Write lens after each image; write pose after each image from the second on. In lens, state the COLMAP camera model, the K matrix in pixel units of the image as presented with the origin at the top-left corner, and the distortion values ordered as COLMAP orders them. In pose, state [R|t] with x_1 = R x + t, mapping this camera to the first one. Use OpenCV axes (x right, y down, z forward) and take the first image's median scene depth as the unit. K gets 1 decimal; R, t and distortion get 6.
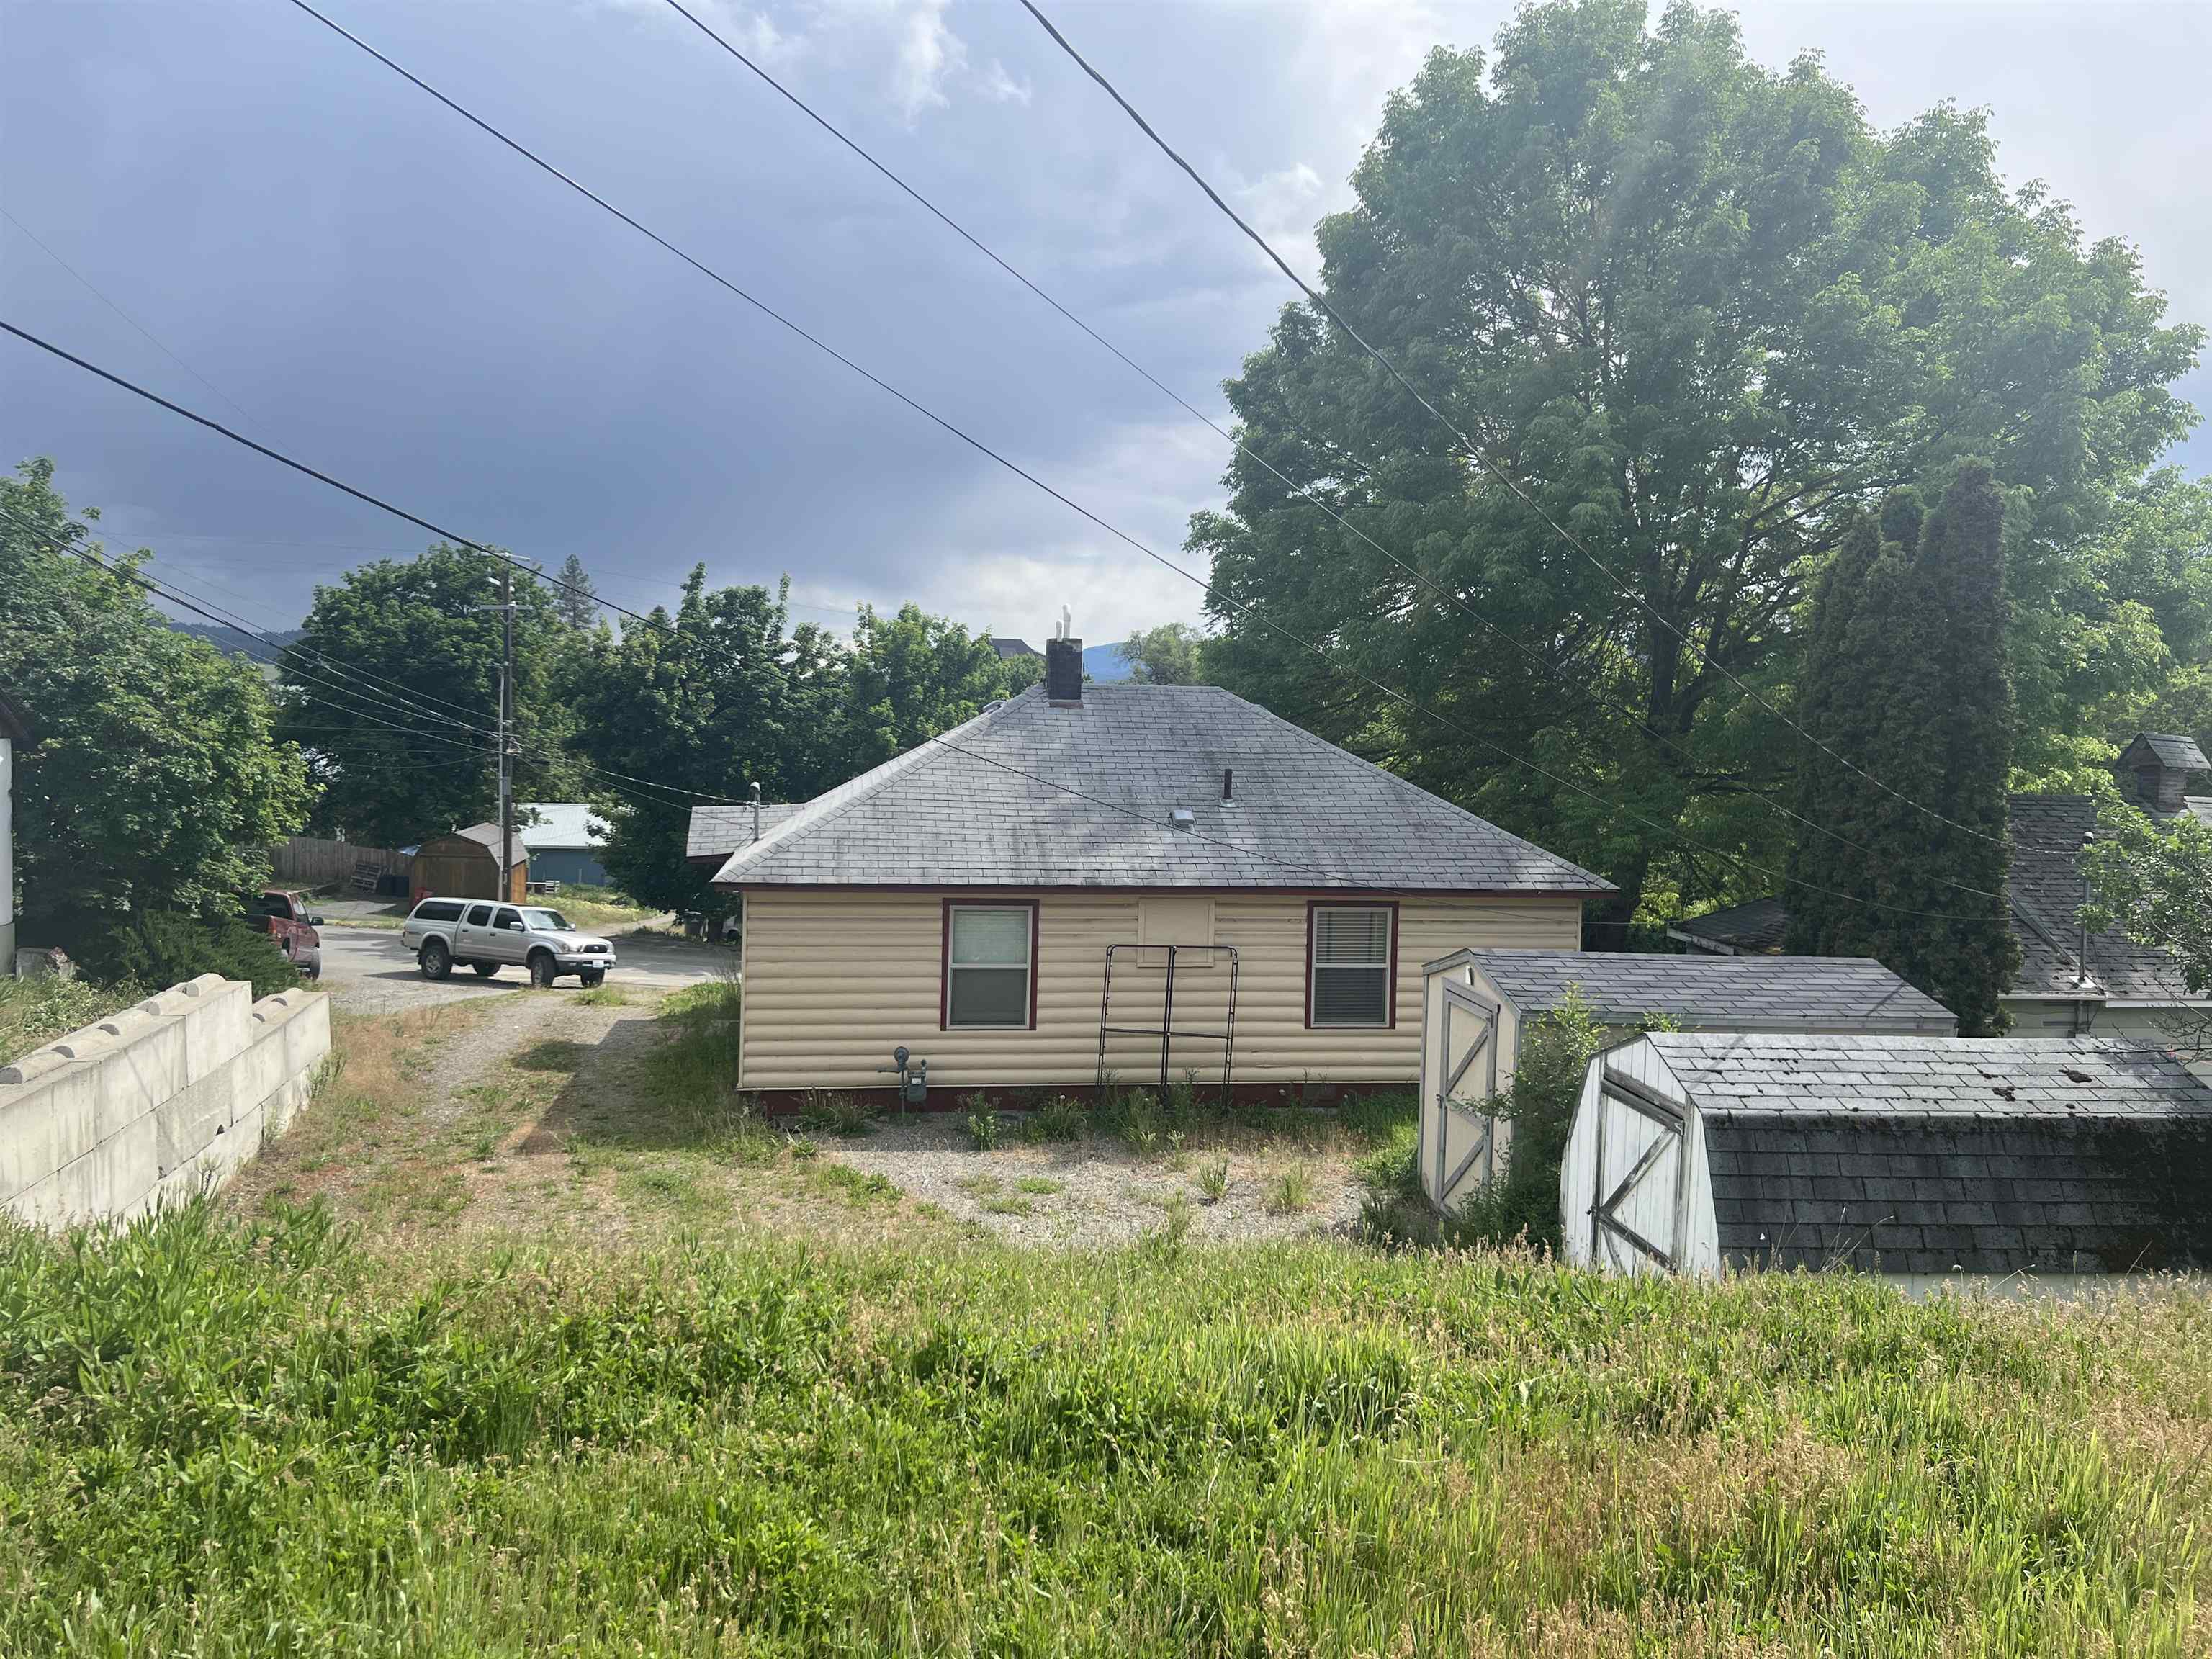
lens RADIAL K [[1689.7, 0, 1106.0], [0, 1689.7, 829.5], [0, 0, 1]] dist [0.001421, 0.000218]
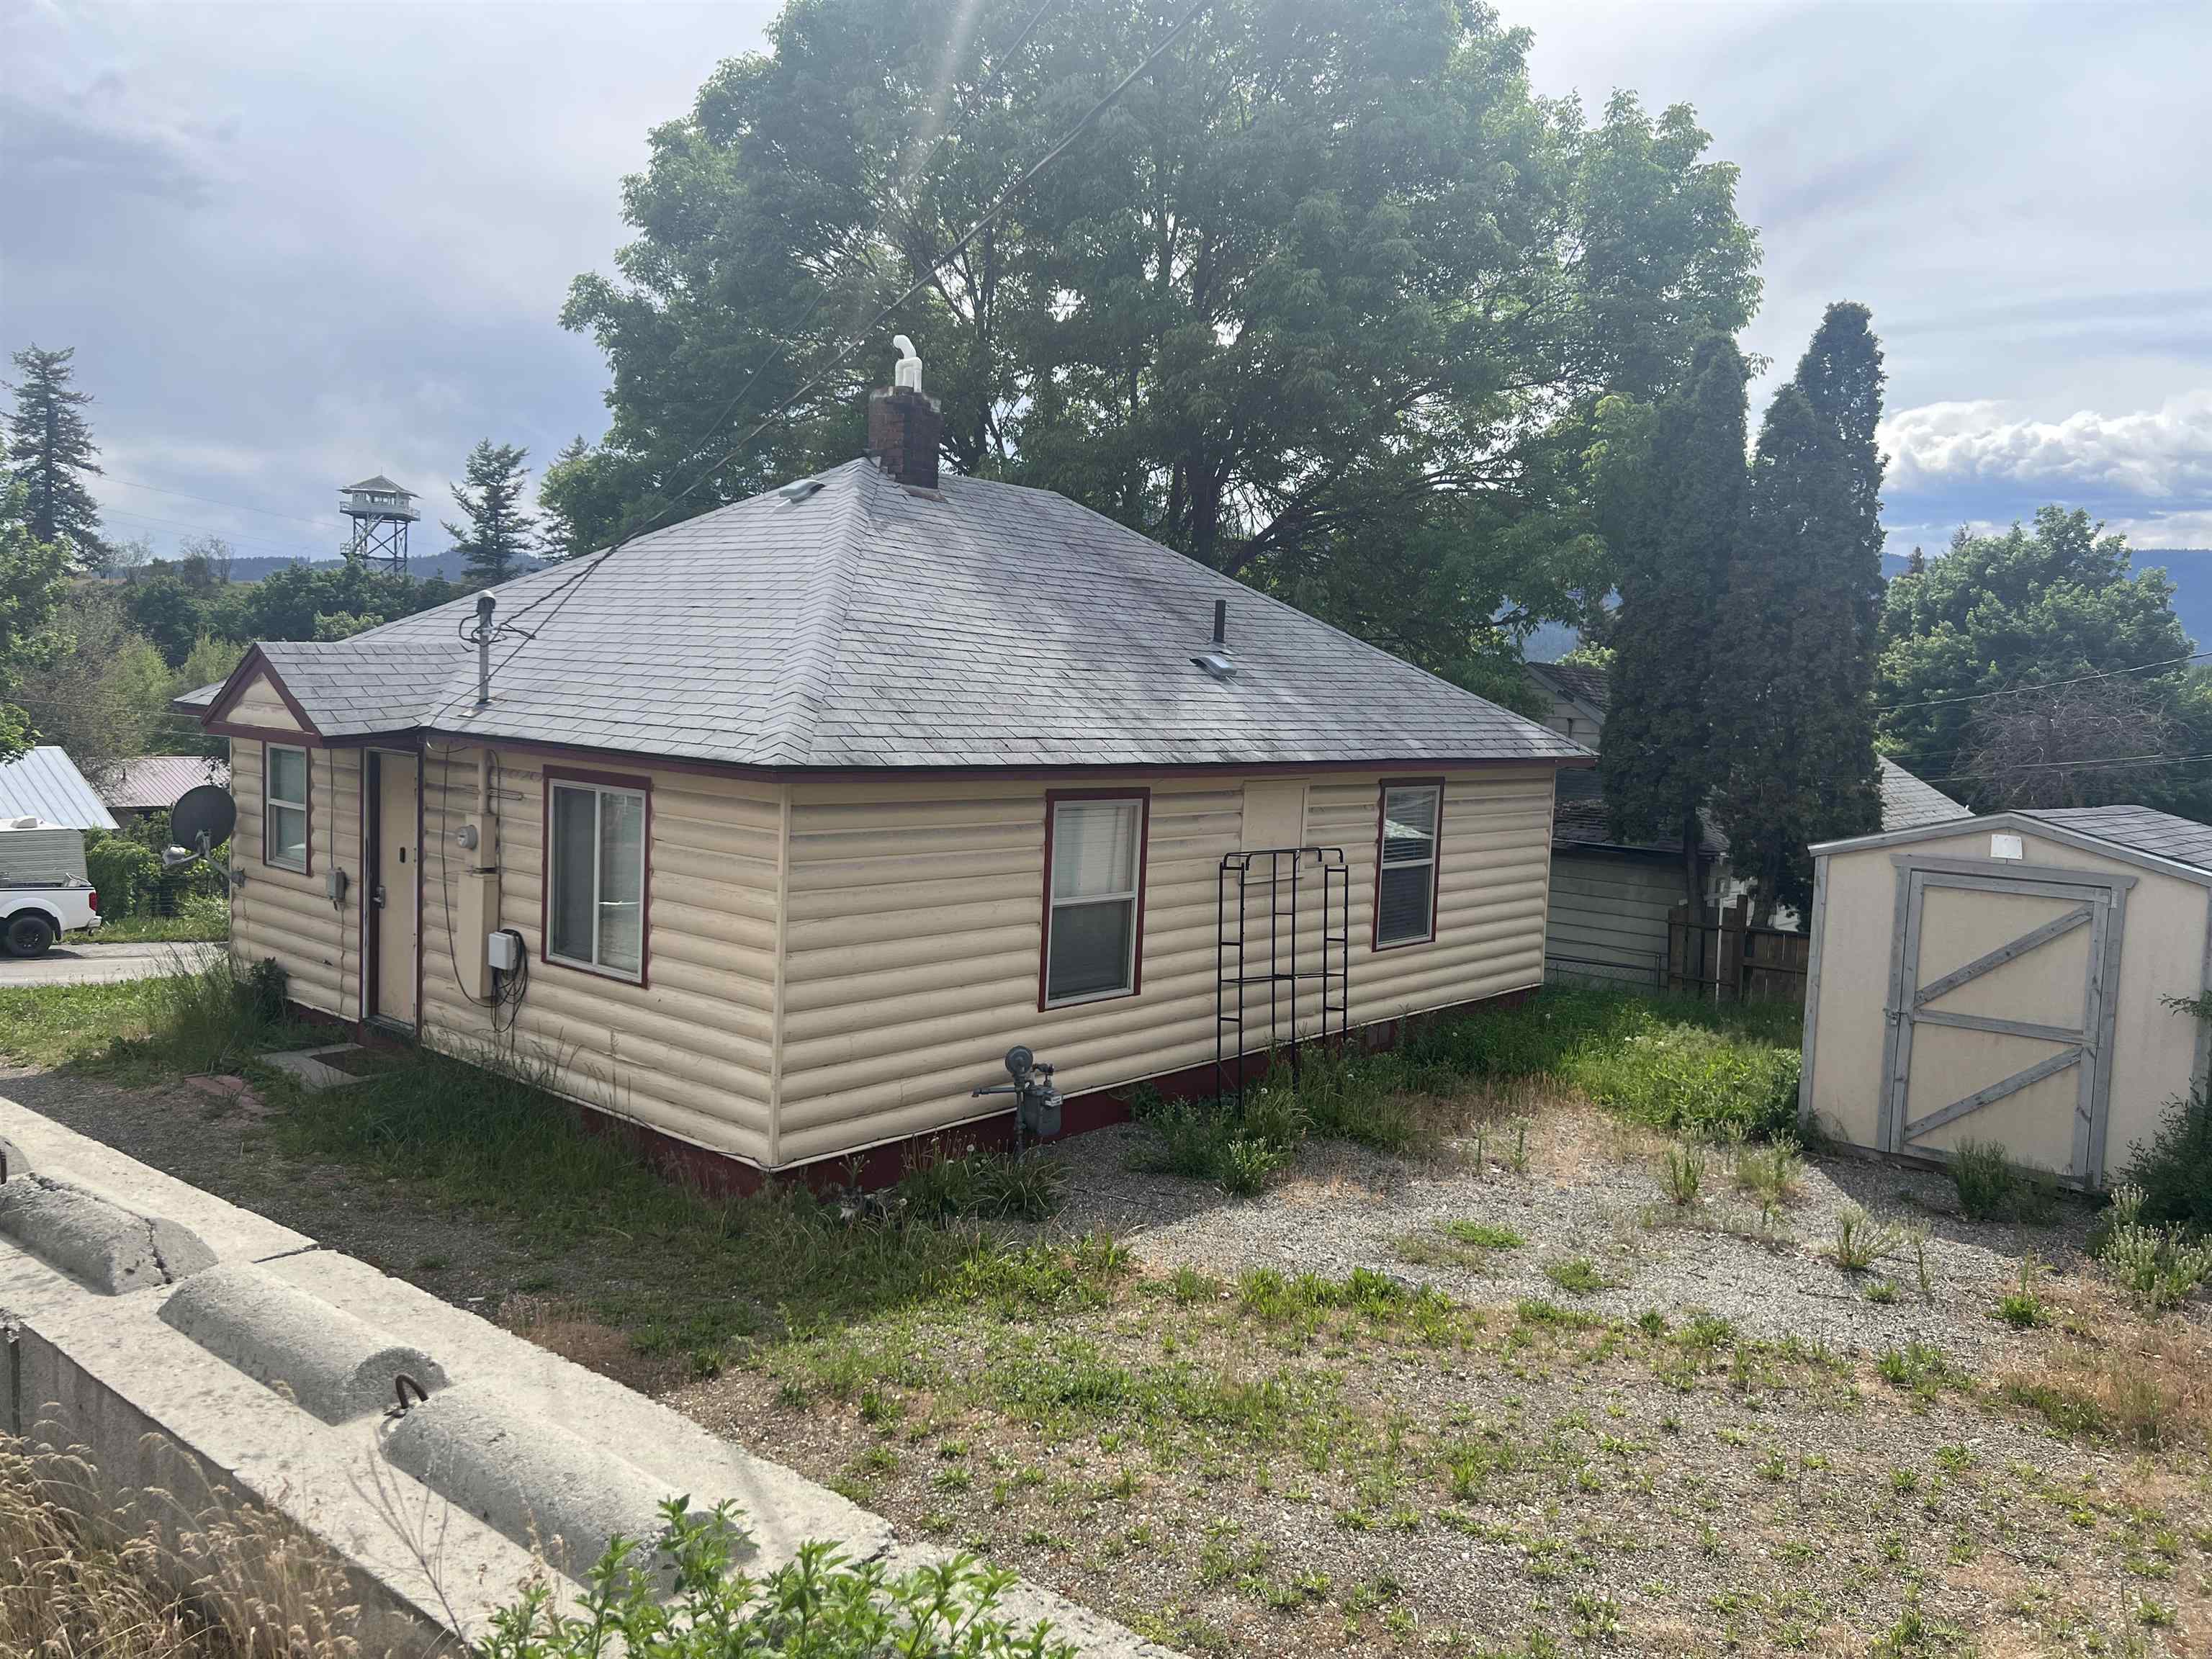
lens RADIAL K [[1689.7, 0, 1106.0], [0, 1689.7, 829.5], [0, 0, 1]] dist [0.001421, 0.000218]
pose [[0.755066, -0.047613, 0.653917, -0.465132], [0.014577, 0.998332, 0.055859, 0.021688], [-0.655486, -0.032645, 0.754501, 0.534832]]
